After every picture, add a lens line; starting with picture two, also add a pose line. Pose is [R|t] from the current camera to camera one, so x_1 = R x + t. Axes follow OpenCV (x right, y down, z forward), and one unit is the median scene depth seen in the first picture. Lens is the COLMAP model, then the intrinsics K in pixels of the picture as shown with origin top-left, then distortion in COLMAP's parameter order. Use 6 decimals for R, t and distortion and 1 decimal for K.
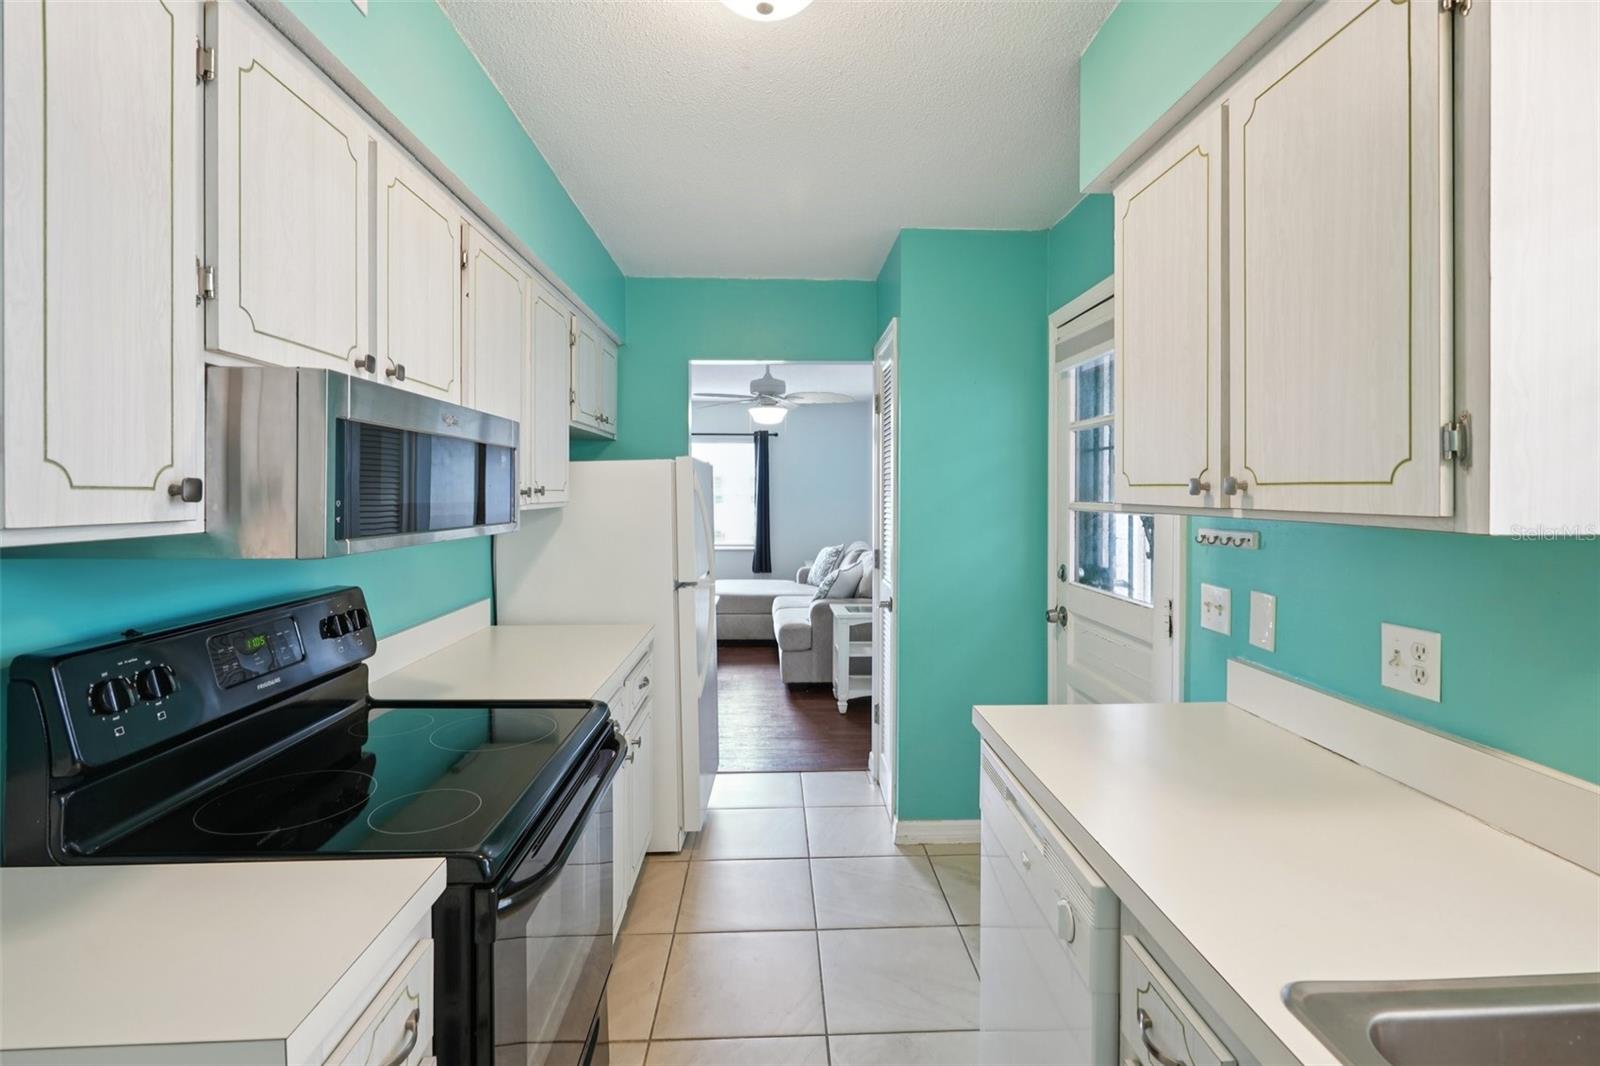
lens RADIAL K [[739.6, 0, 806.8], [0, 739.6, 495.3], [0, 0, 1]] dist [-0.002694, -0.000717]
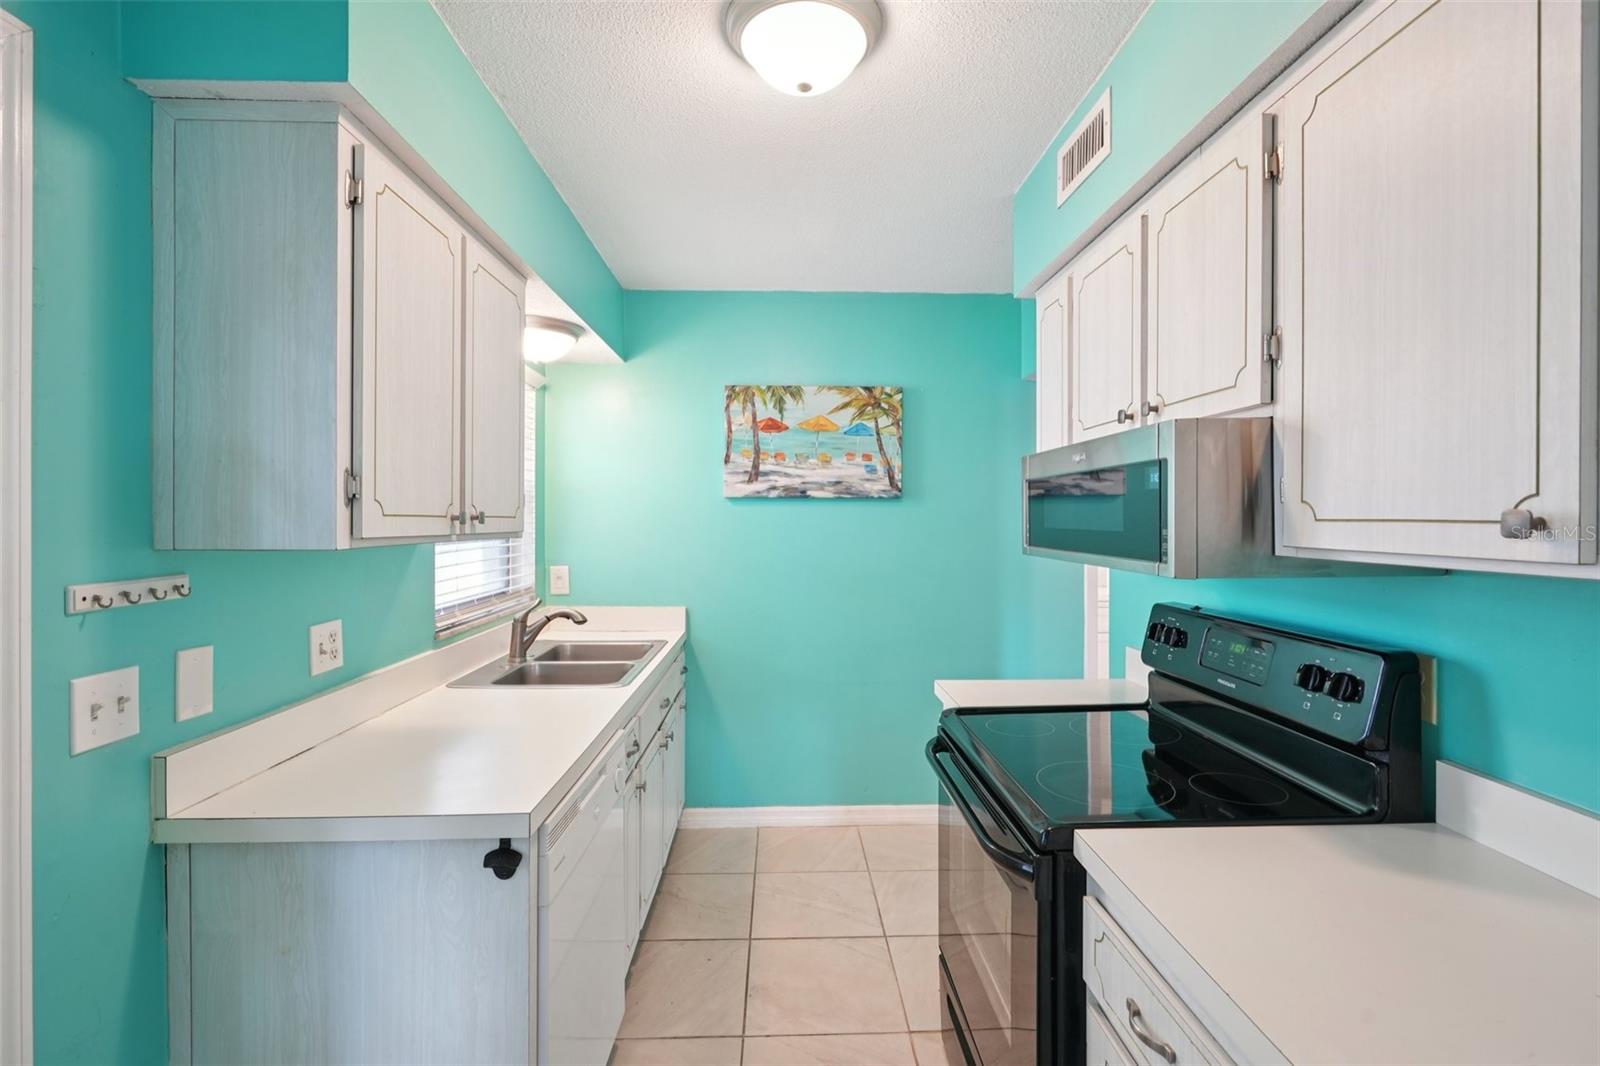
lens RADIAL K [[730.1, 0, 816.0], [0, 730.1, 521.4], [0, 0, 1]] dist [-0.002402, -0.000423]
pose [[-0.999996, -0.002310, 0.001516, -0.044099], [-0.002297, 0.999957, 0.008991, -0.010955], [-0.001536, 0.008987, -0.999958, 1.464202]]
